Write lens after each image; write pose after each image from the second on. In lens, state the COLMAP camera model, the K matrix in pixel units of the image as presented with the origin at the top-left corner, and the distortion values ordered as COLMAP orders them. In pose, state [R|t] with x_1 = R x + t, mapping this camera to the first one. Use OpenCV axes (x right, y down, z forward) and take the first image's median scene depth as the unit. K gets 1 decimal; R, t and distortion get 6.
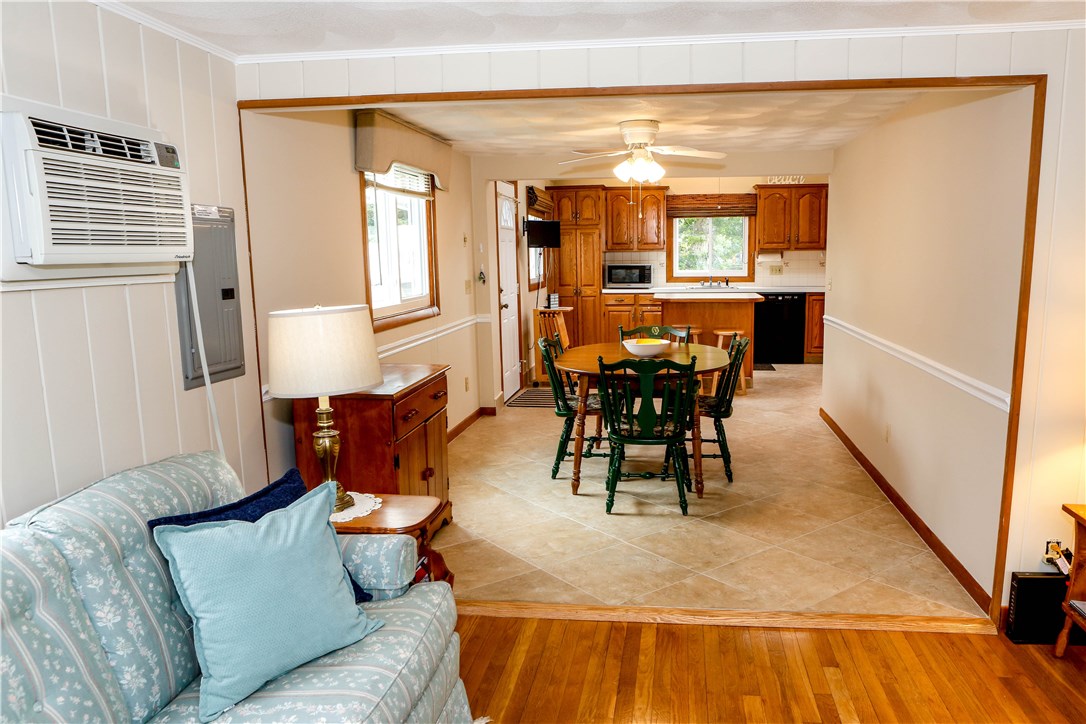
lens RADIAL K [[753.9, 0, 528.9], [0, 753.9, 367.1], [0, 0, 1]] dist [-0.105301, 0.072609]
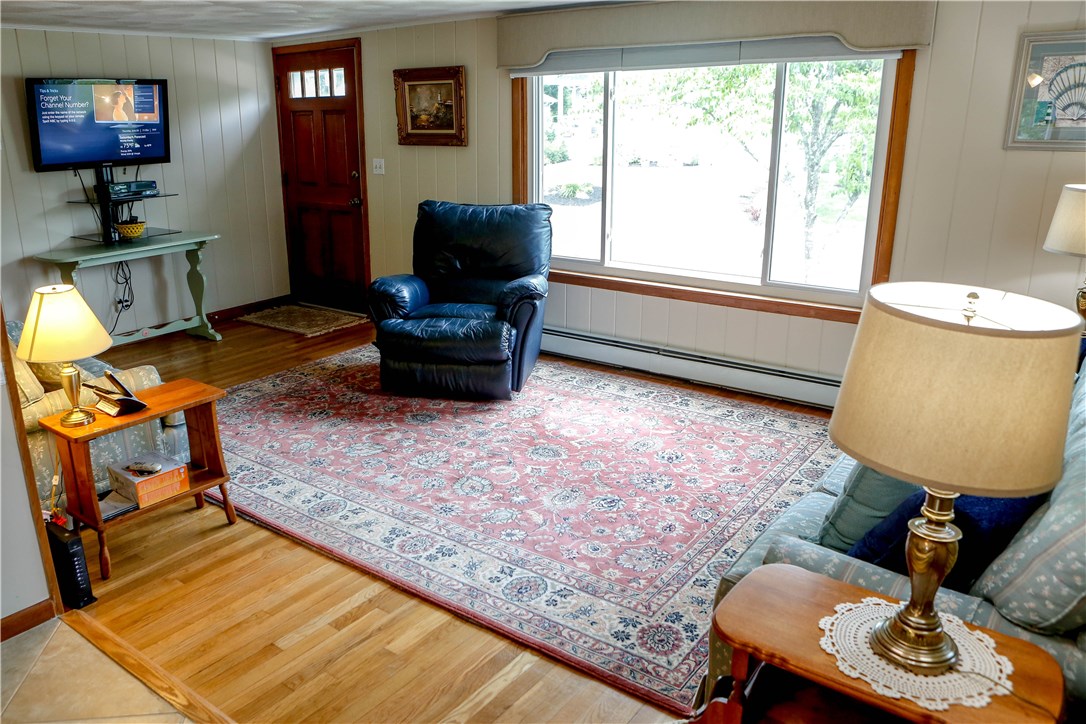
lens RADIAL K [[821.6, 0, 479.8], [0, 821.6, 358.2], [0, 0, 1]] dist [-0.108807, 0.076972]
pose [[-0.883603, -0.109353, 0.455288, -0.216047], [0.095884, 0.909484, 0.404531, -0.287091], [-0.458313, 0.401099, -0.793138, 1.518603]]
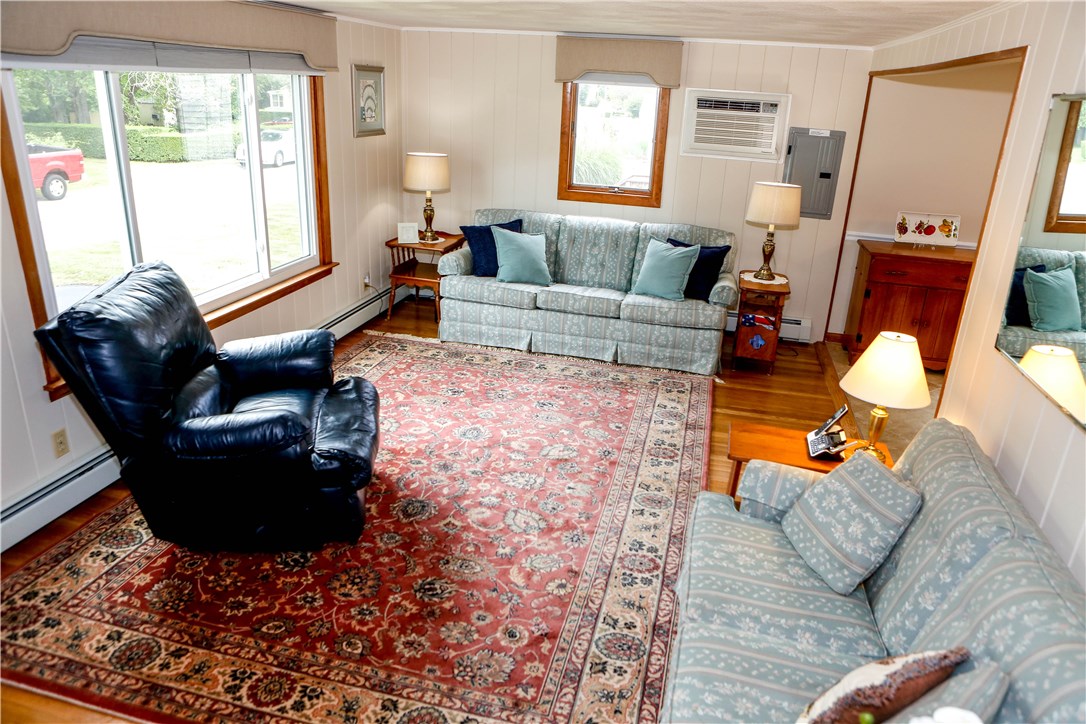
lens RADIAL K [[736.4, 0, 543.0], [0, 736.4, 362.0], [0, 0, 1]] dist [-0.103313, 0.067908]
pose [[-0.057496, 0.362268, -0.930299, 1.787827], [-0.192600, 0.910310, 0.366388, -0.231125], [0.979592, 0.200241, 0.017434, 0.378586]]
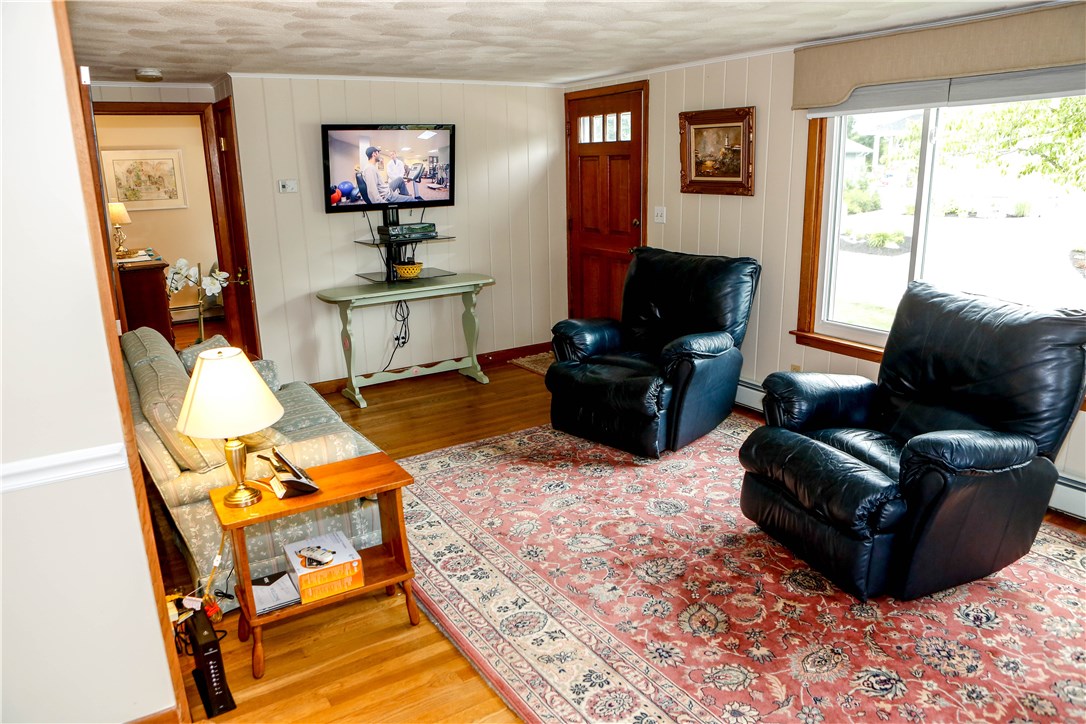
lens RADIAL K [[736.4, 0, 543.0], [0, 736.4, 362.0], [0, 0, 1]] dist [-0.103313, 0.067908]
pose [[-0.687206, -0.161243, 0.708343, -0.083955], [0.137805, 0.928419, 0.345033, -0.224471], [-0.713273, 0.334722, -0.615795, 1.143366]]
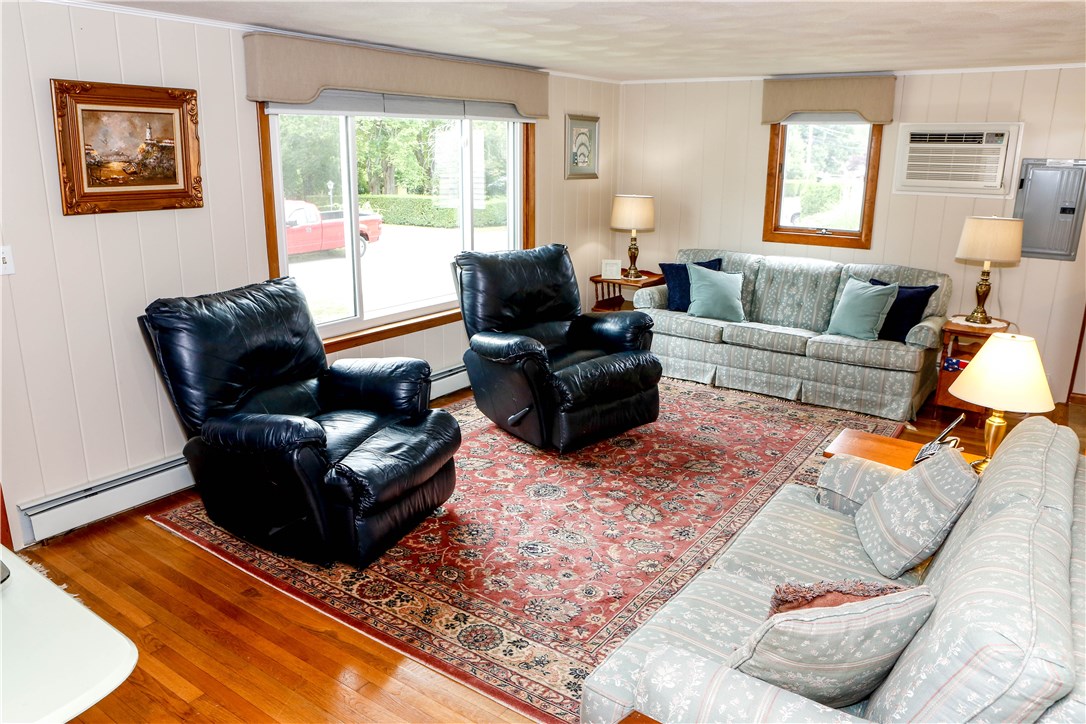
lens RADIAL K [[772.5, 0, 523.4], [0, 772.5, 361.4], [0, 0, 1]] dist [-0.107997, 0.088616]
pose [[-0.430318, 0.245716, -0.868591, 1.942950], [-0.134235, 0.934121, 0.330756, -0.197162], [0.892640, 0.258926, -0.368986, 0.678222]]
